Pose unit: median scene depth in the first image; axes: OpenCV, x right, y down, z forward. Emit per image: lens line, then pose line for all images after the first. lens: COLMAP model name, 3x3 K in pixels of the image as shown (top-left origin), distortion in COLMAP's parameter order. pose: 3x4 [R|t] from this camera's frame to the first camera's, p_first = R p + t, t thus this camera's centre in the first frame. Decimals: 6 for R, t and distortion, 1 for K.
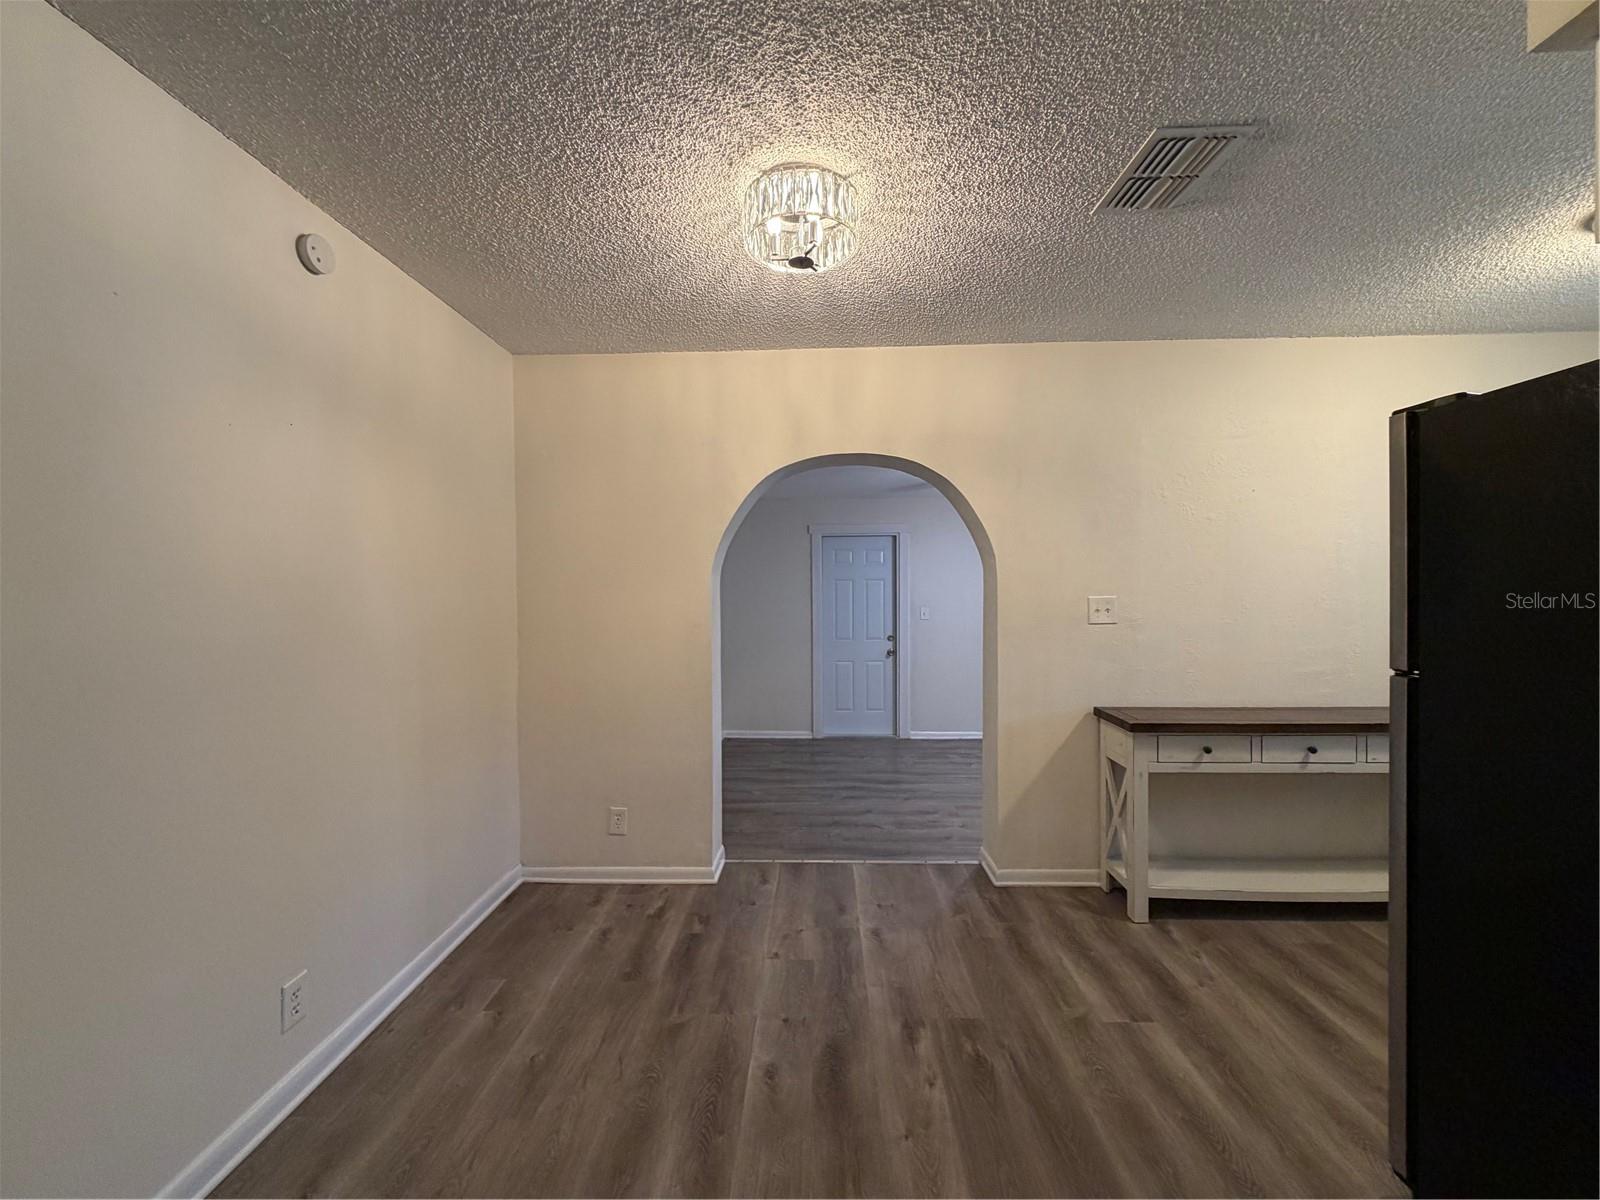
lens RADIAL K [[638.9, 0, 800.0], [0, 638.9, 600.0], [0, 0, 1]] dist [-0.001050, 0.000079]
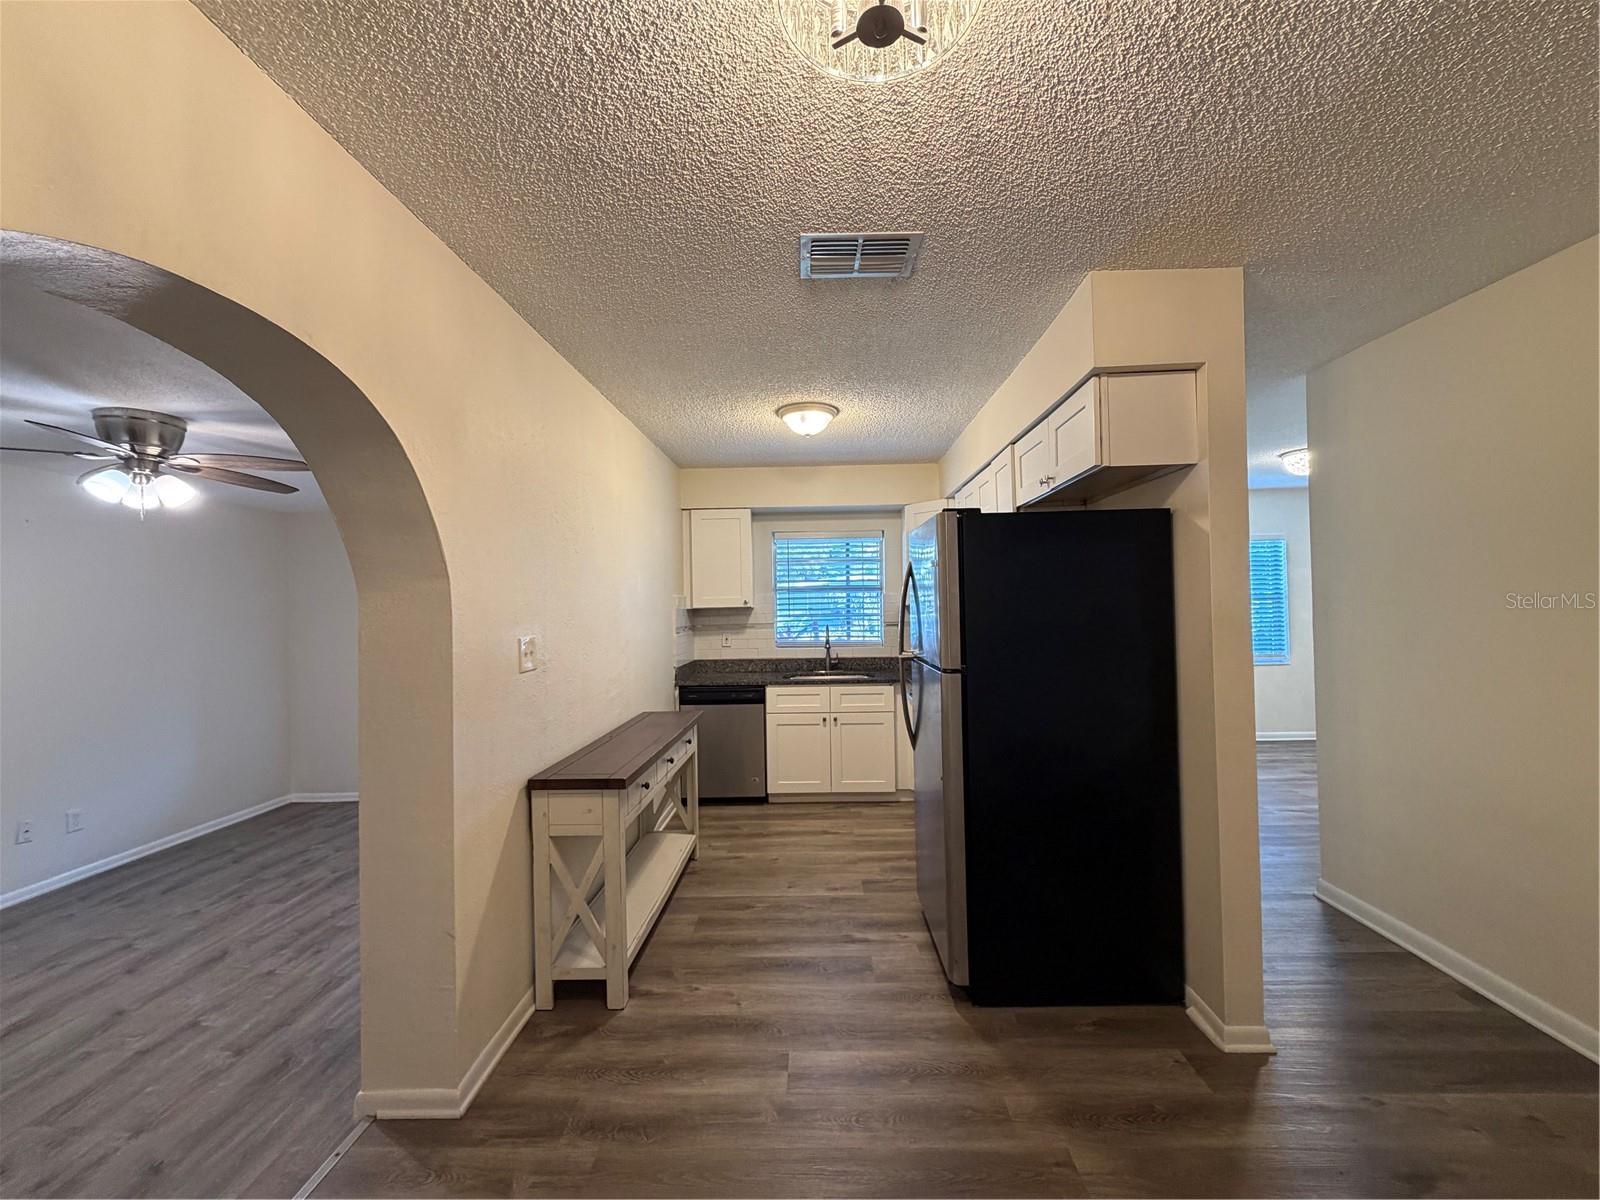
lens RADIAL K [[638.9, 0, 800.0], [0, 638.9, 600.0], [0, 0, 1]] dist [-0.001050, 0.000079]
pose [[-0.013056, 0.023268, 0.999644, -0.367977], [0.035079, 0.999124, -0.022798, -0.023168], [-0.999299, 0.034769, -0.013861, 0.764487]]
